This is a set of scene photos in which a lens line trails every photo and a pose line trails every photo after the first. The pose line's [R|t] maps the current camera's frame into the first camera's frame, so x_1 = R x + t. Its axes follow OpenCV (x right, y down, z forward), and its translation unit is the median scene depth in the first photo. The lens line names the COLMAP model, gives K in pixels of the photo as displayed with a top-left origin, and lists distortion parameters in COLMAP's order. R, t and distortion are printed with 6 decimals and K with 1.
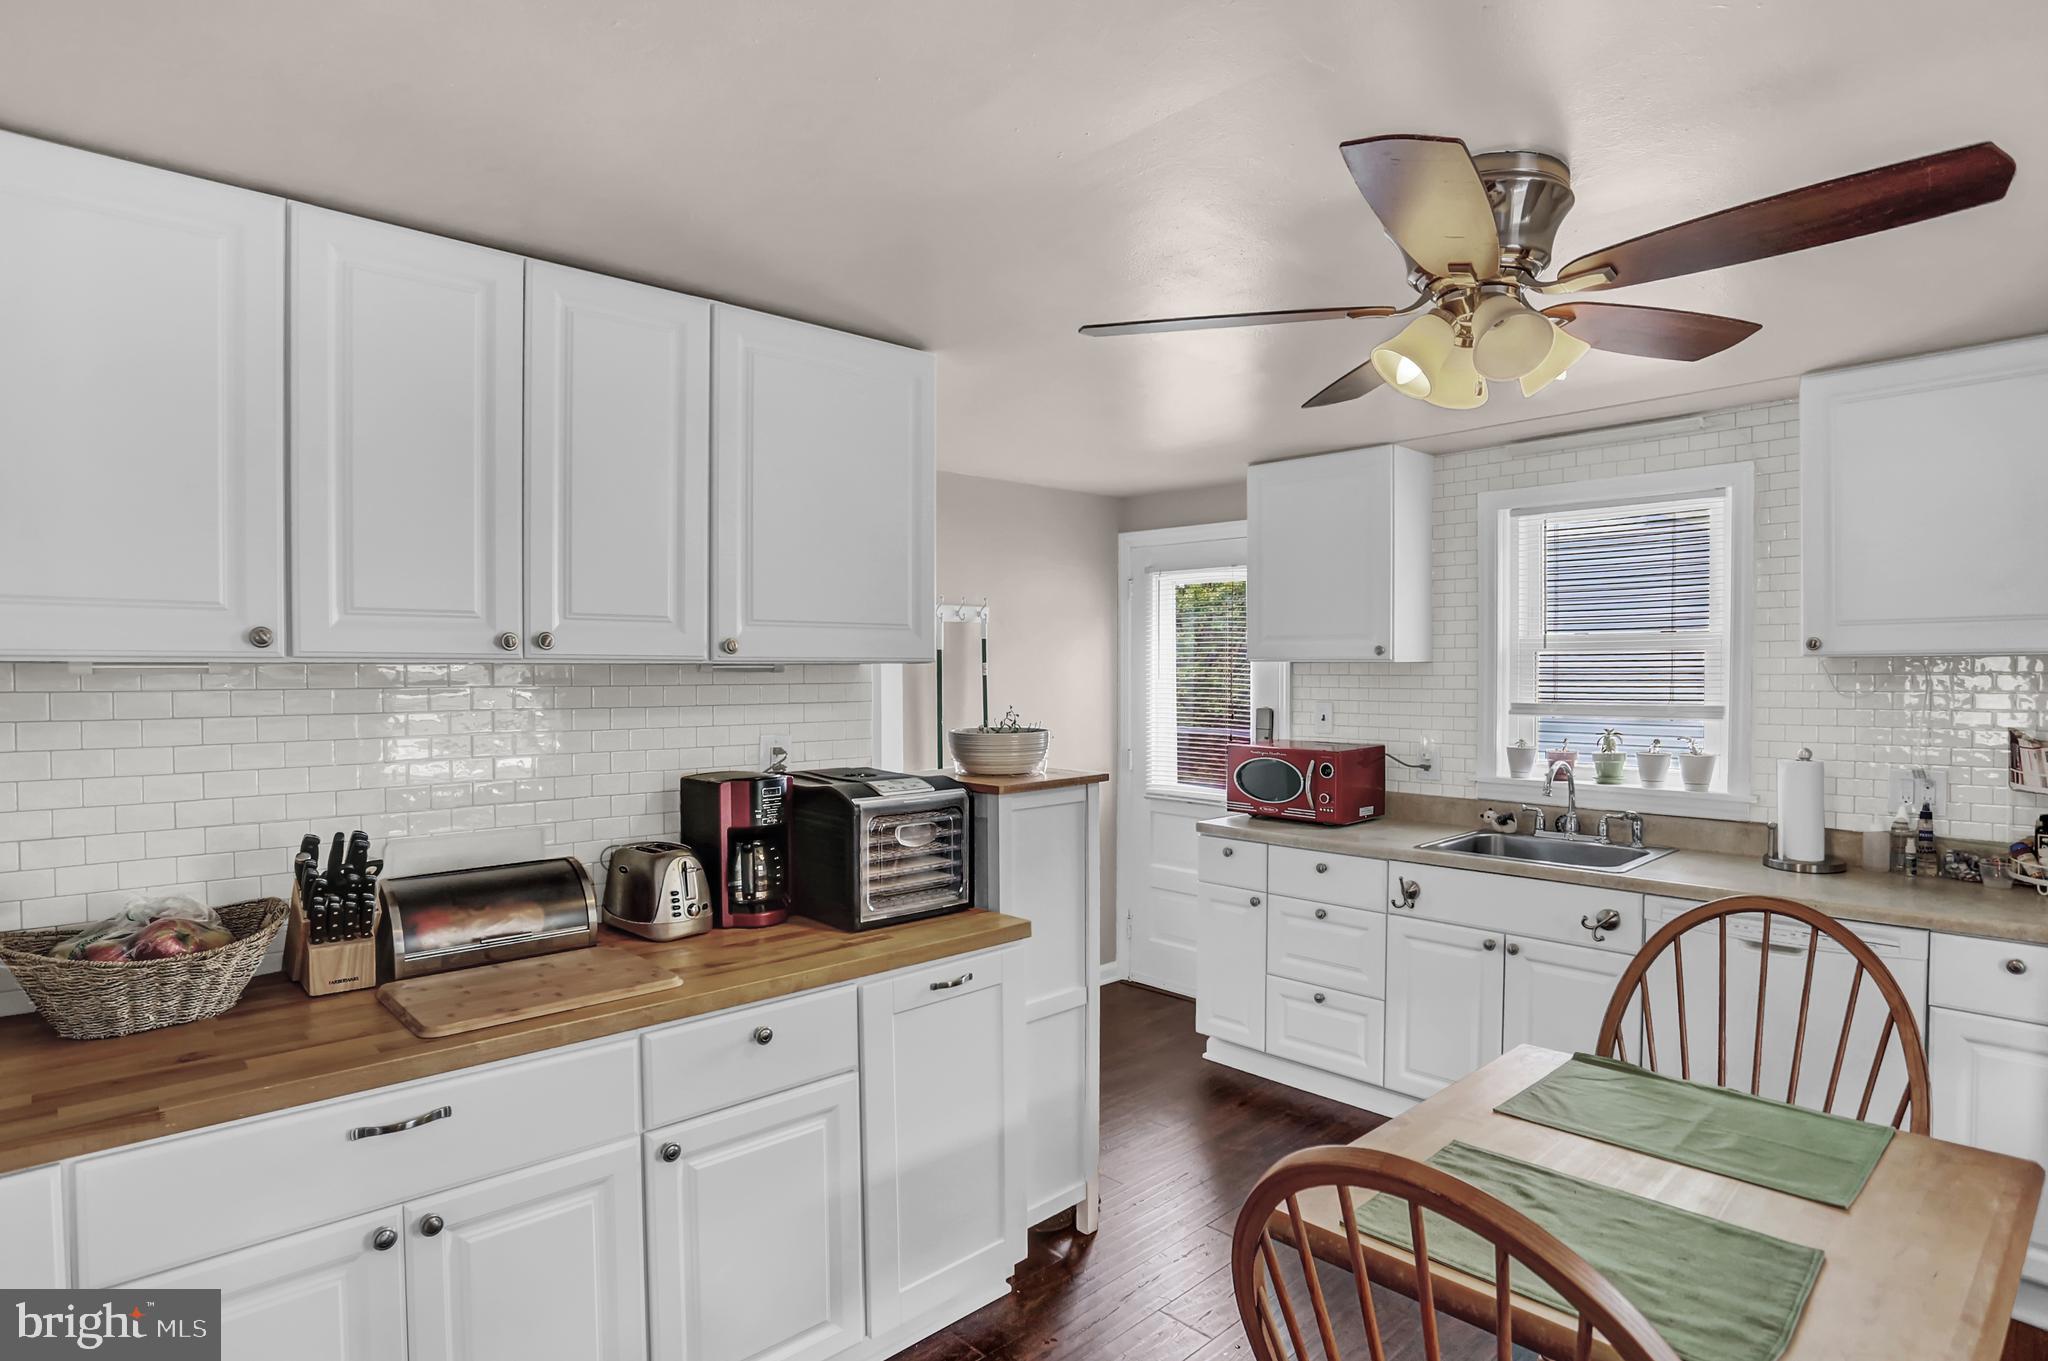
lens RADIAL K [[1100.9, 0, 1024.0], [0, 1100.9, 680.5], [0, 0, 1]] dist [-0.089013, 0.050662]
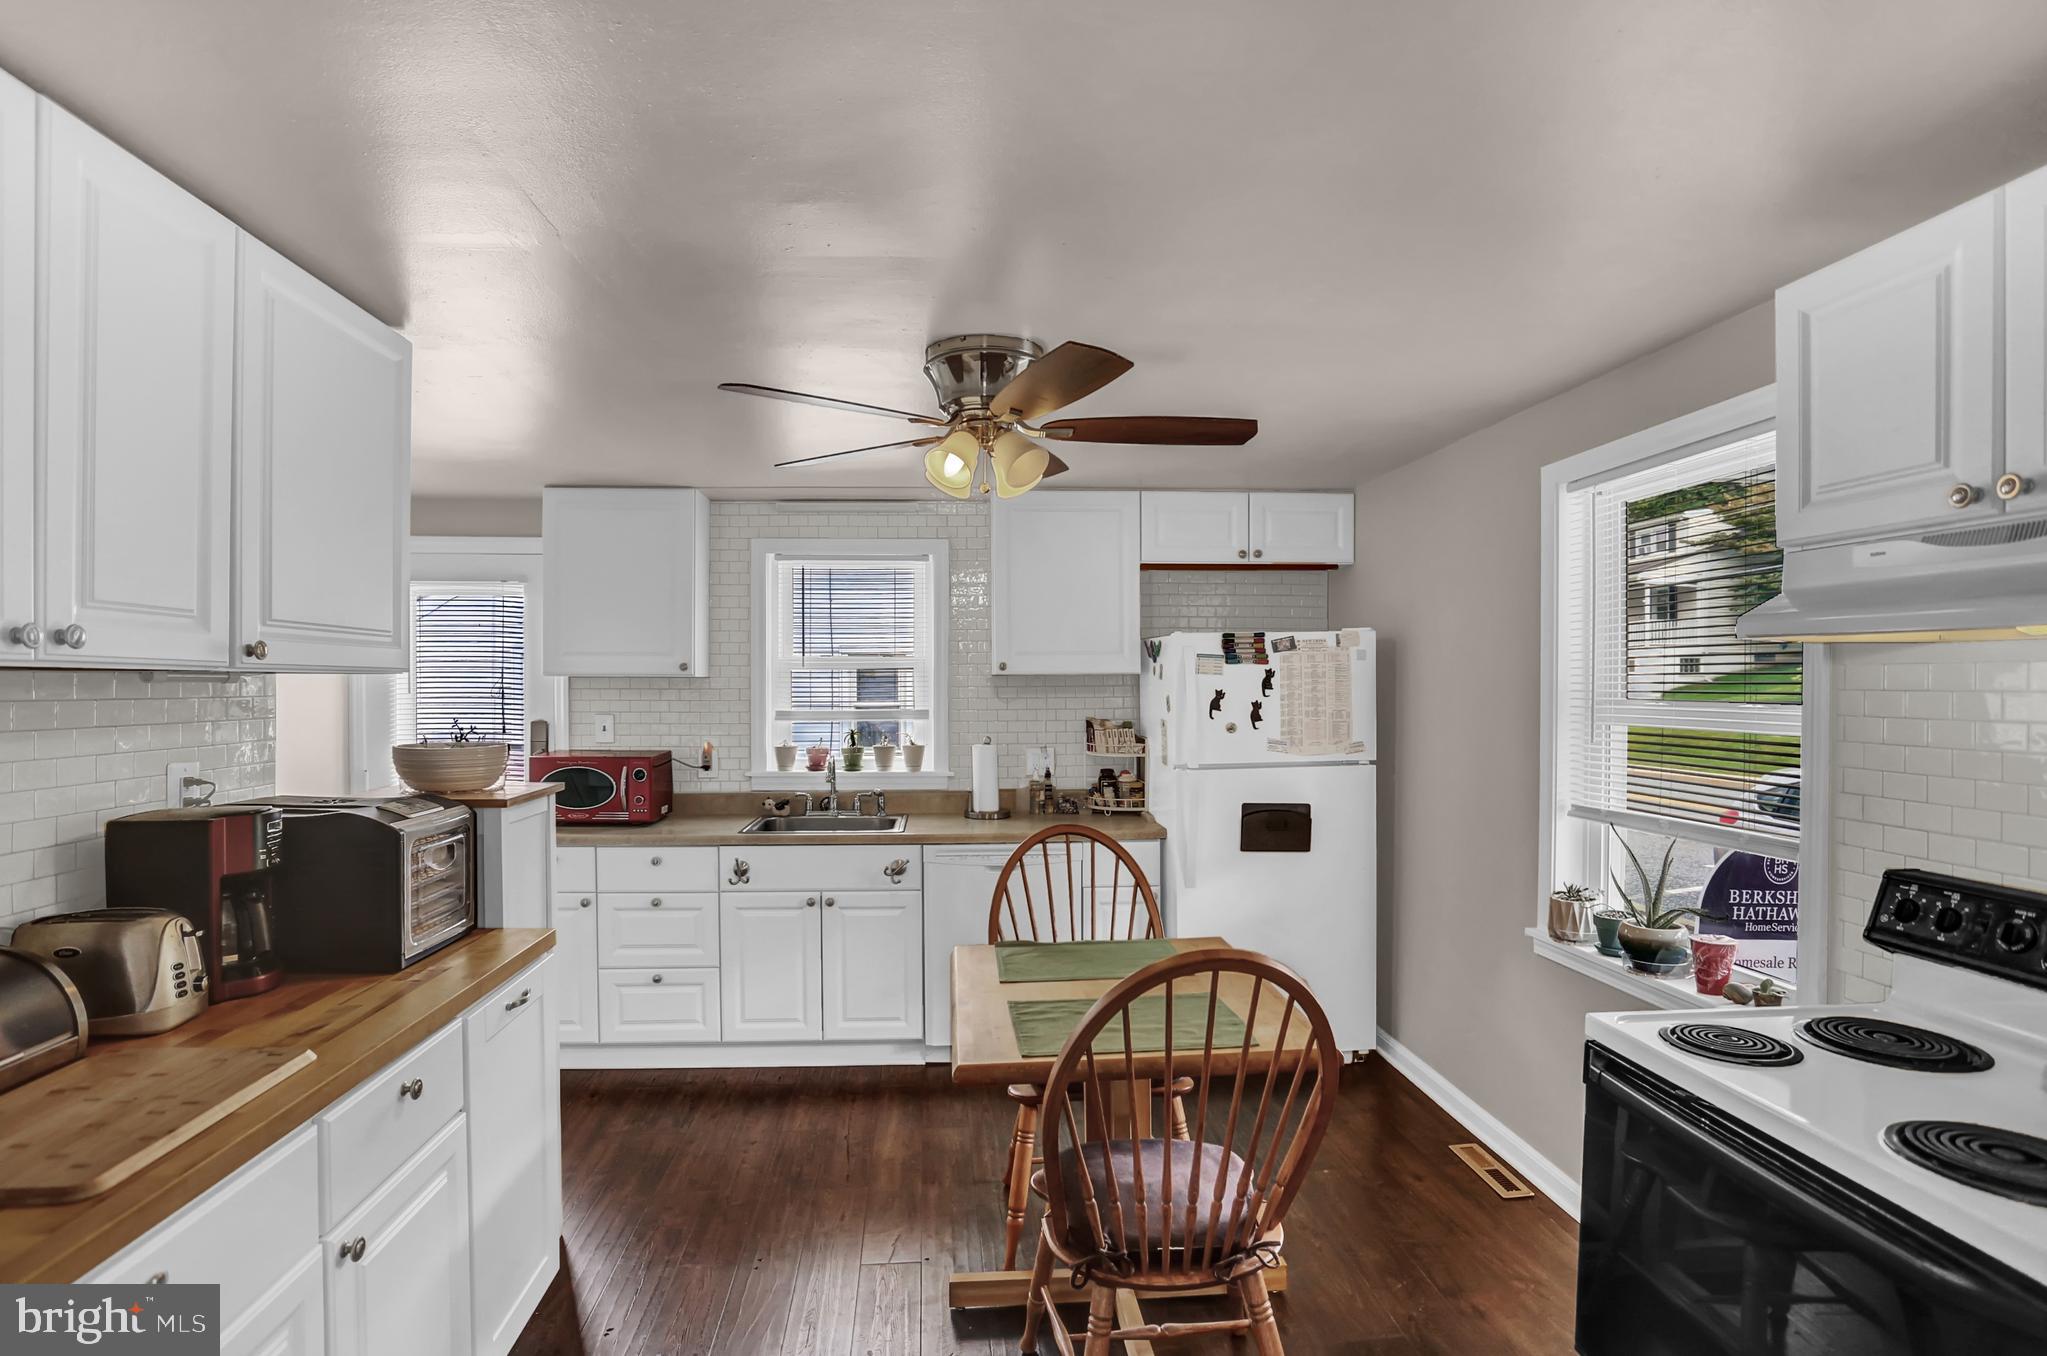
lens RADIAL K [[1059.3, 0, 1020.3], [0, 1059.3, 688.7], [0, 0, 1]] dist [-0.038317, 0.000935]
pose [[0.610176, -0.000645, 0.792266, -0.433962], [0.007340, 0.999961, -0.004839, 0.004199], [-0.792232, 0.008768, 0.610157, 0.058908]]
